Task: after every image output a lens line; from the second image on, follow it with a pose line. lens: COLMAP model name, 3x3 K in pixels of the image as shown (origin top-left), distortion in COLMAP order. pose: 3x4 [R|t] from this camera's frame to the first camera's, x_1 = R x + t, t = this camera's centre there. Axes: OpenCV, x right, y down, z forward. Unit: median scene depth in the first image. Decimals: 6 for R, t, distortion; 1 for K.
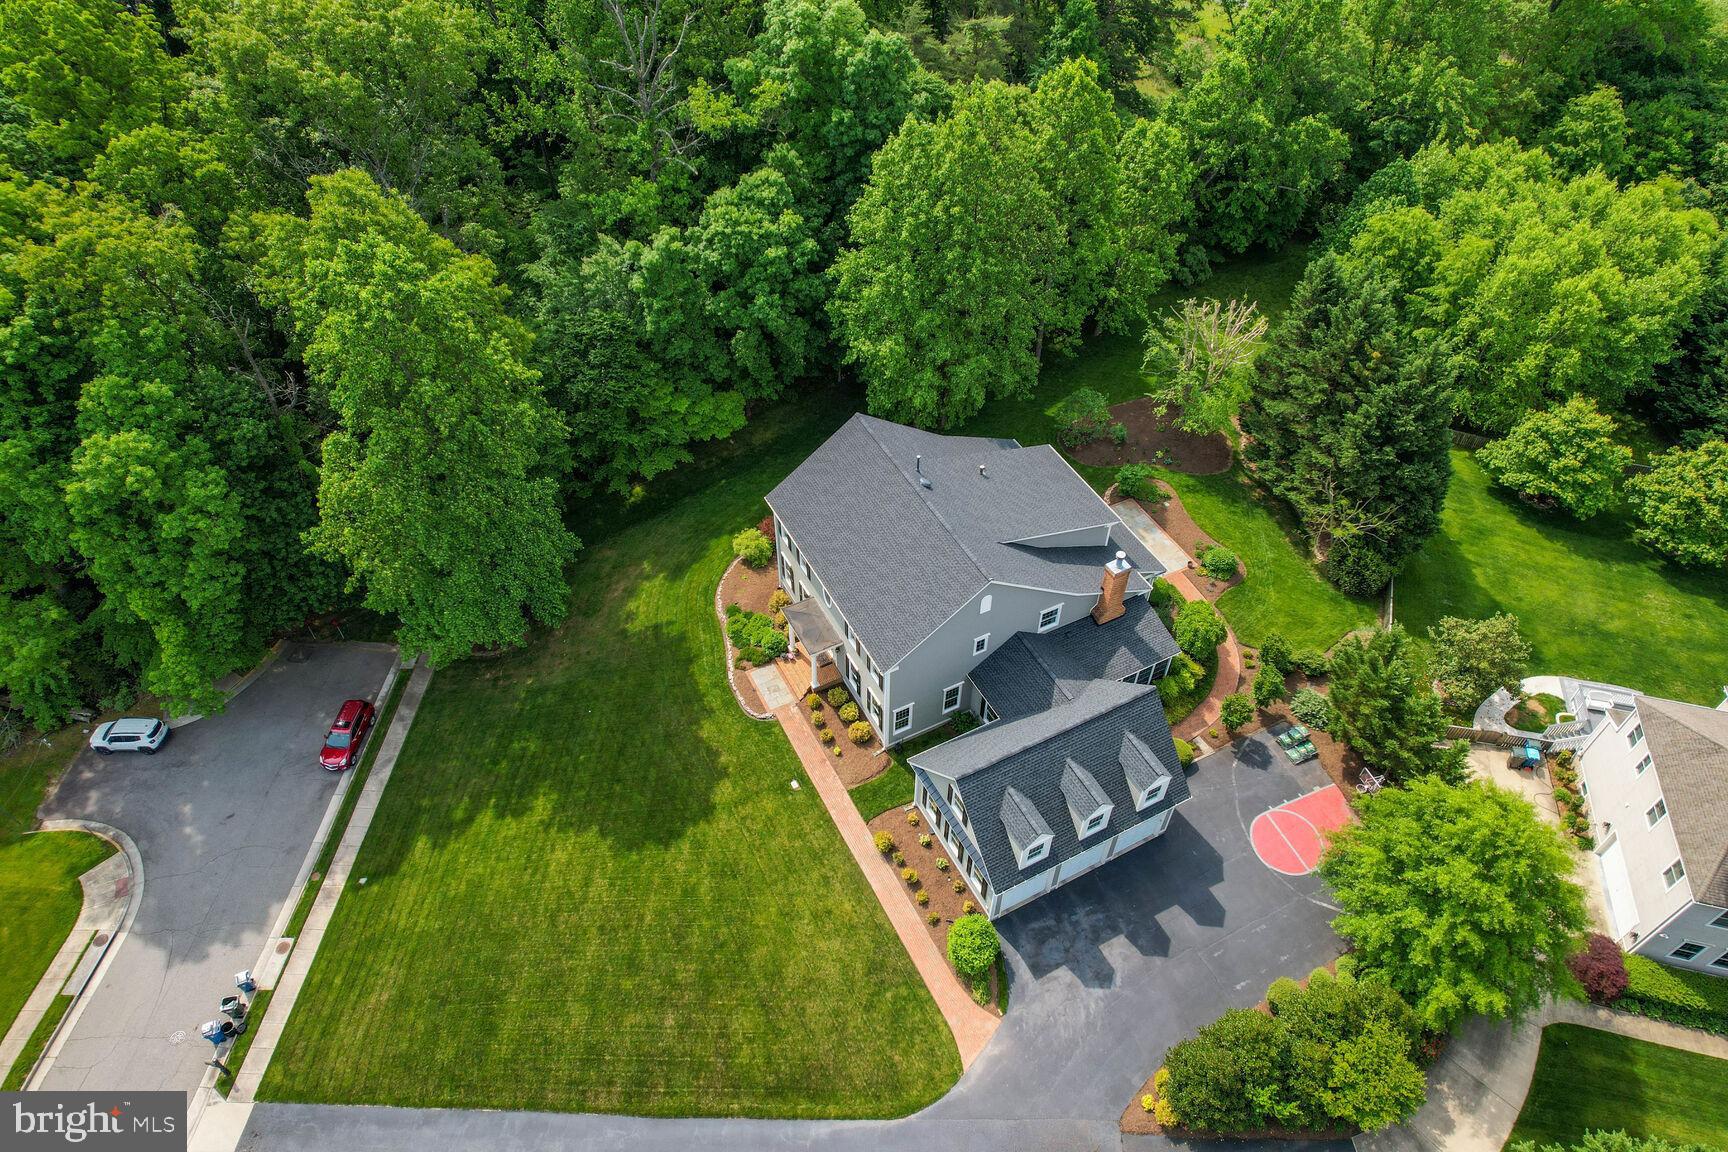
lens RADIAL K [[1096.3, 0, 875.4], [0, 1096.3, 583.8], [0, 0, 1]] dist [-0.049580, 0.032449]
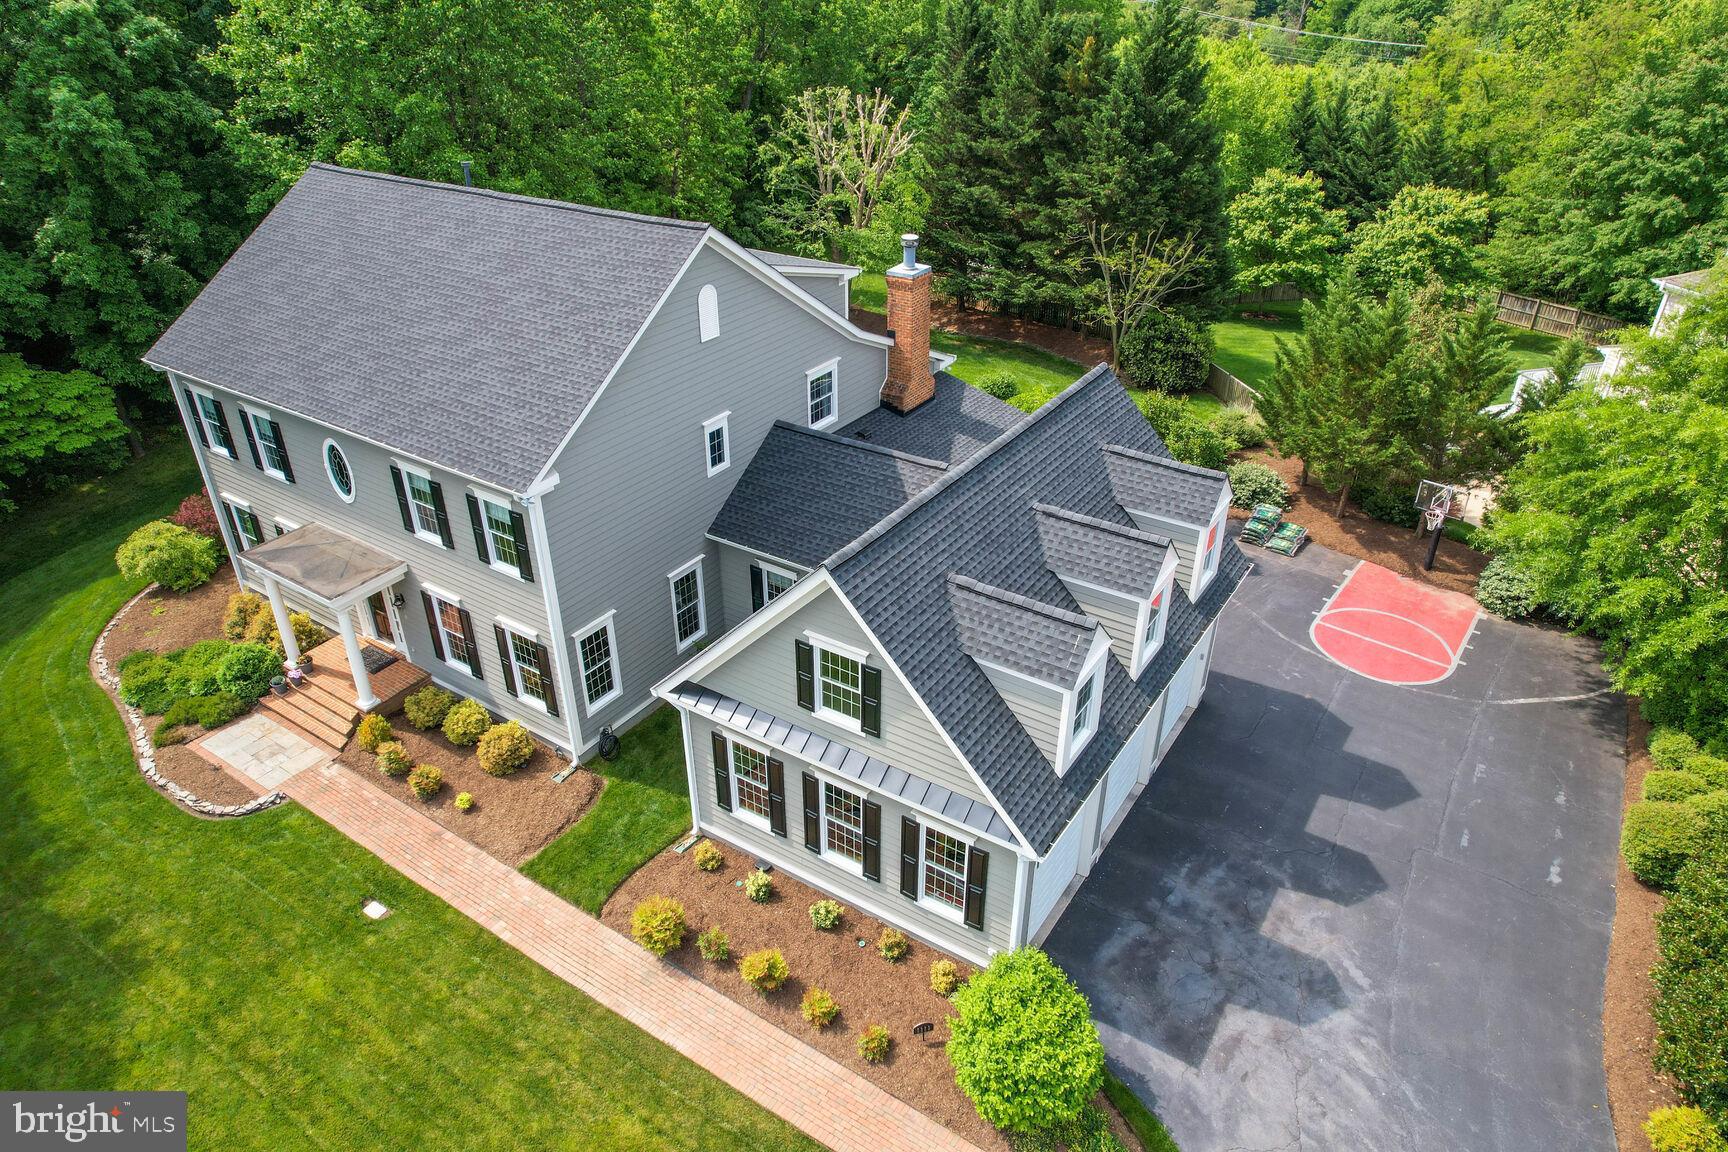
lens RADIAL K [[1096.3, 0, 875.9], [0, 1096.3, 588.4], [0, 0, 1]] dist [-0.049580, 0.032449]
pose [[0.871275, -0.254699, 0.419534, -0.051105], [0.360135, 0.912522, -0.193926, 0.215140], [-0.333441, 0.320051, 0.886783, 0.573018]]
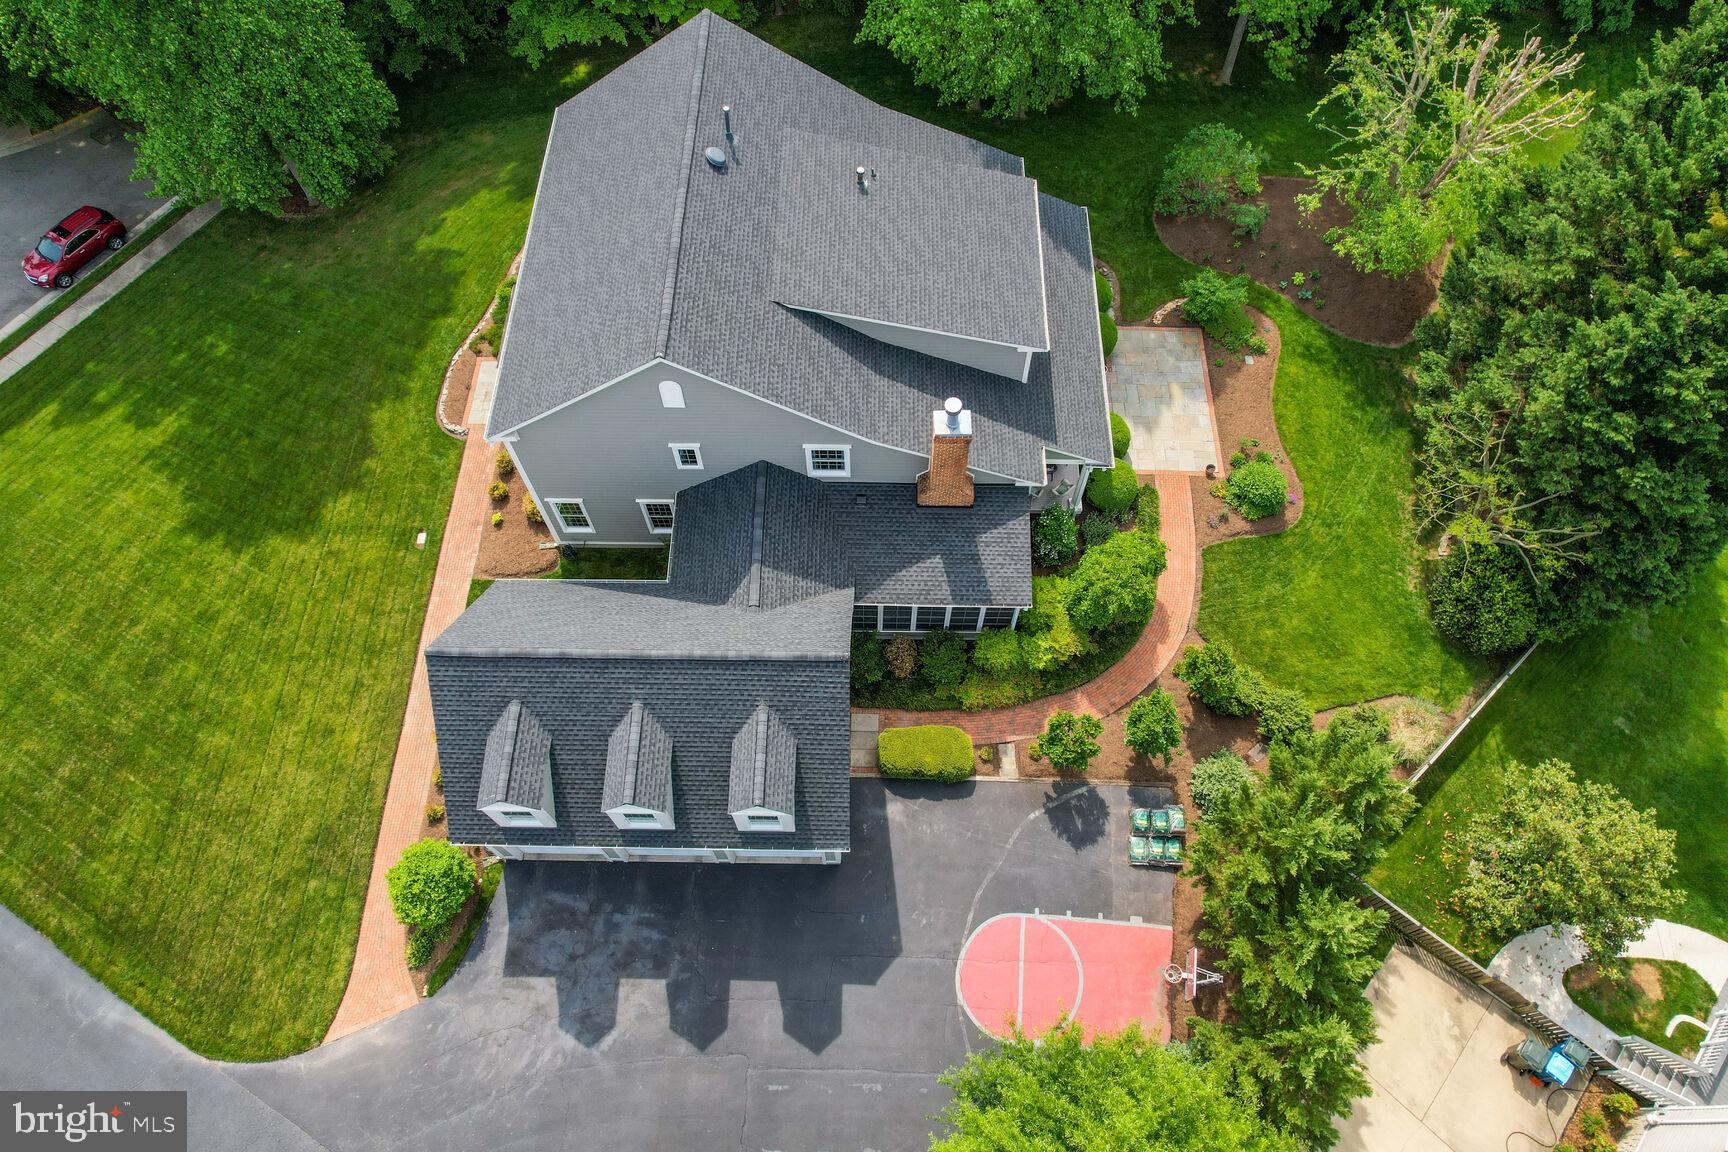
lens RADIAL K [[1096.3, 0, 871.8], [0, 1096.3, 583.5], [0, 0, 1]] dist [-0.049580, 0.032449]
pose [[0.881904, 0.418959, -0.216143, 0.329449], [-0.344329, 0.885604, 0.311679, -0.099009], [0.321998, -0.200446, 0.925278, 0.454392]]
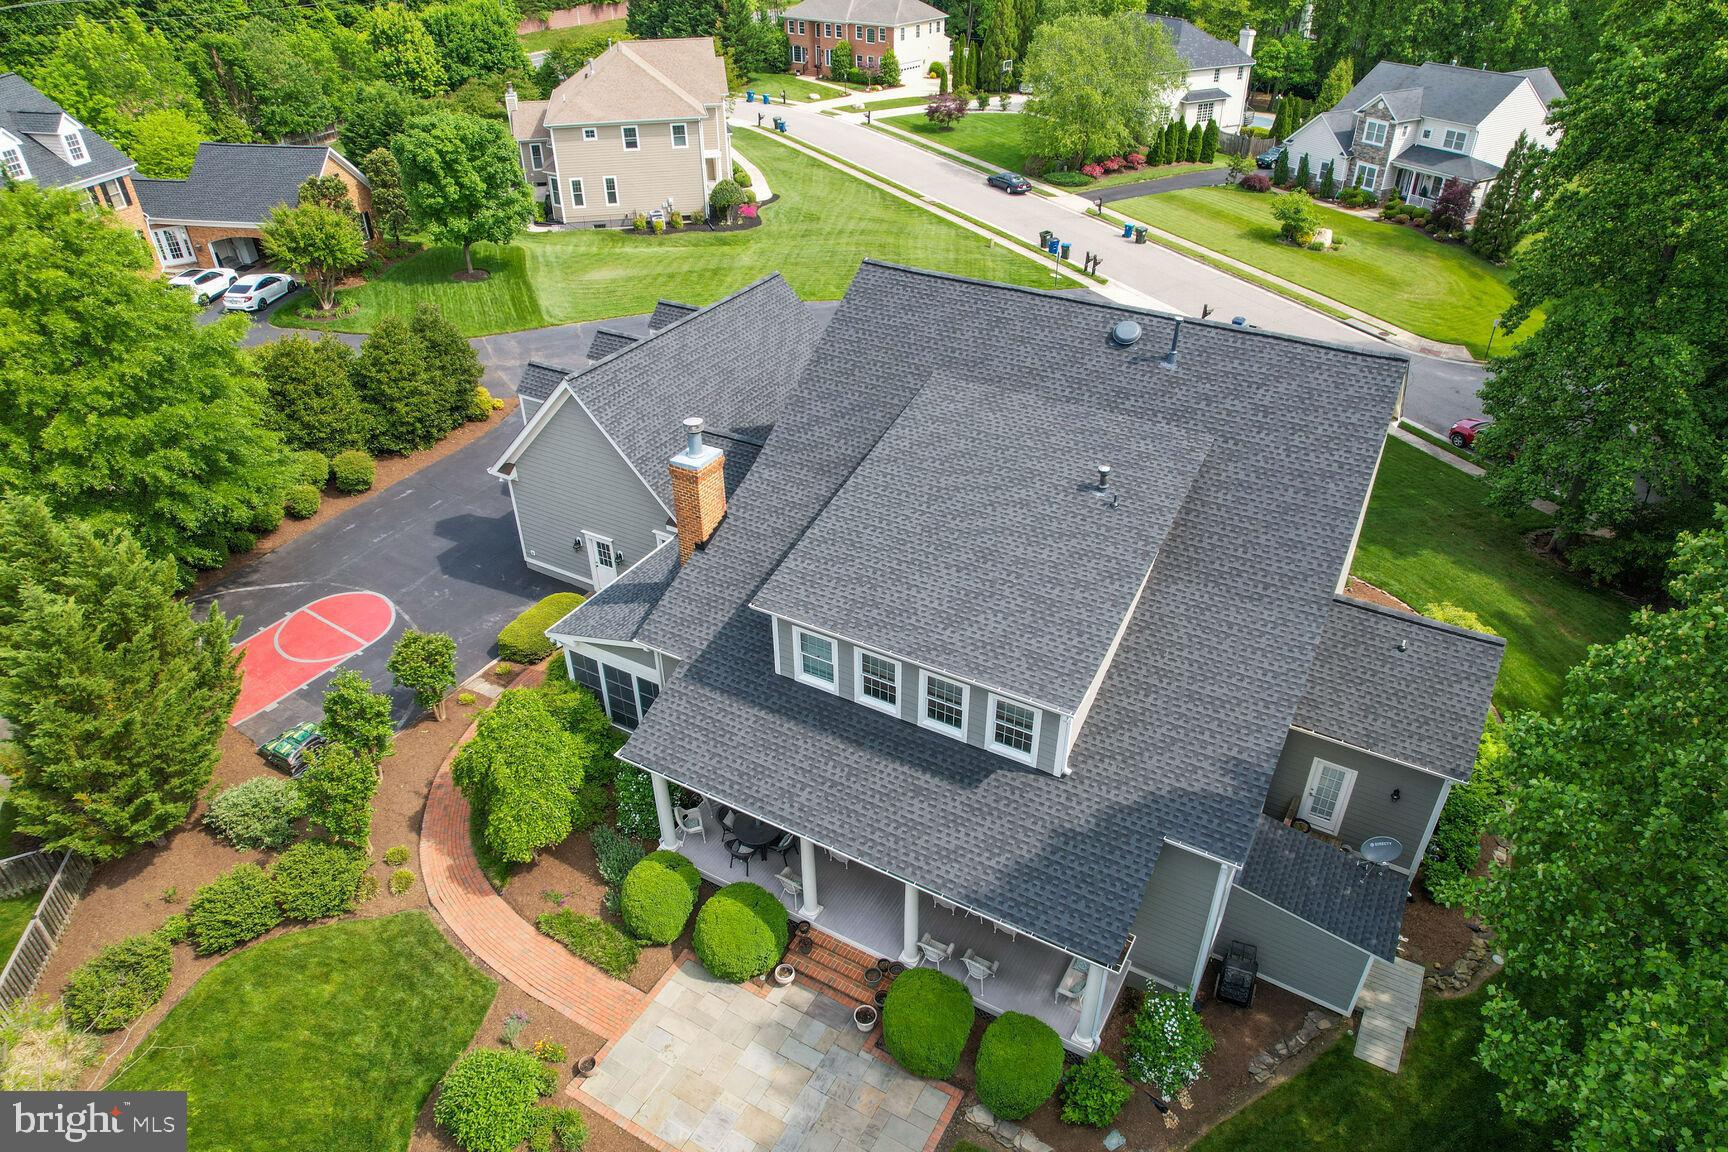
lens RADIAL K [[1096.3, 0, 865.6], [0, 1096.3, 566.8], [0, 0, 1]] dist [-0.049580, 0.032449]
pose [[-0.841466, 0.290634, -0.455486, 0.377940], [-0.400479, 0.230411, 0.886864, -0.432679], [0.362702, 0.928678, -0.077490, 1.079551]]
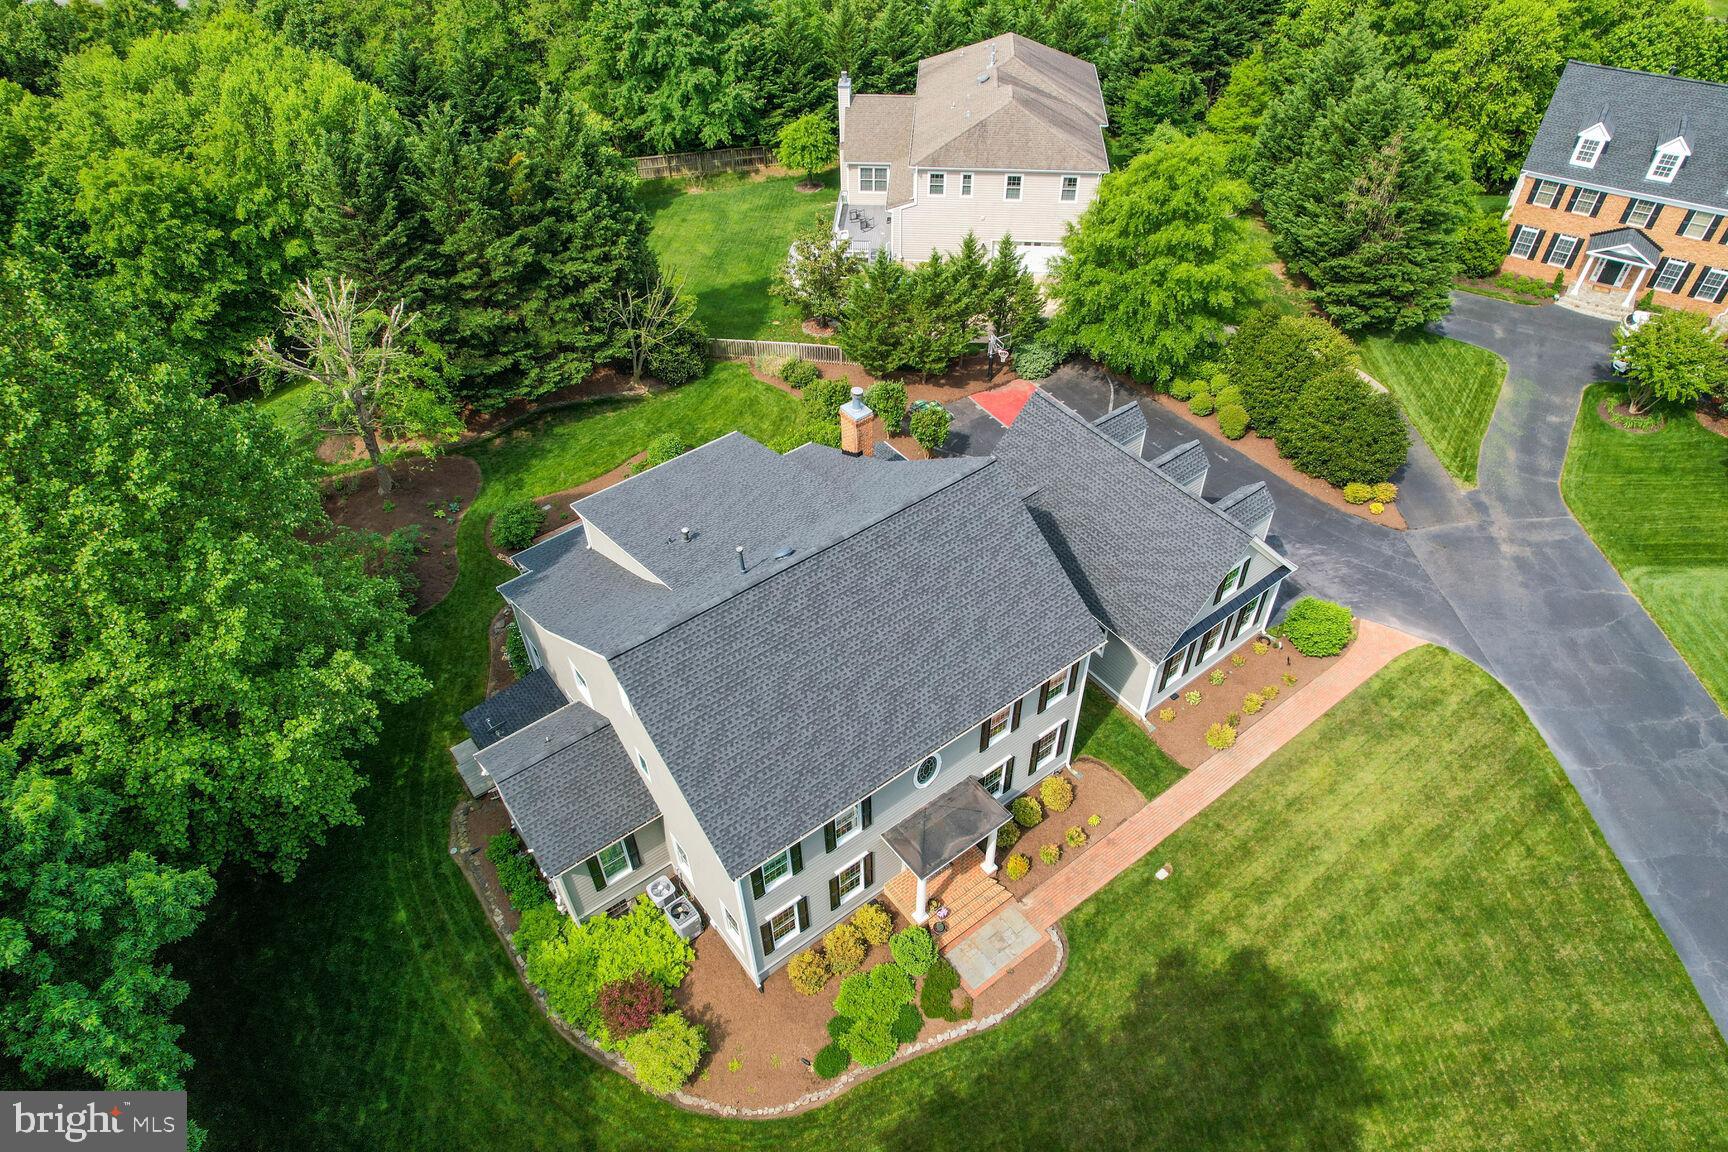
lens RADIAL K [[1096.3, 0, 869.6], [0, 1096.3, 575.5], [0, 0, 1]] dist [-0.049580, 0.032449]
pose [[-0.167800, -0.694426, 0.699726, -0.374841], [0.729522, 0.389928, 0.561920, -0.379547], [-0.663055, 0.604755, 0.441169, 0.714676]]
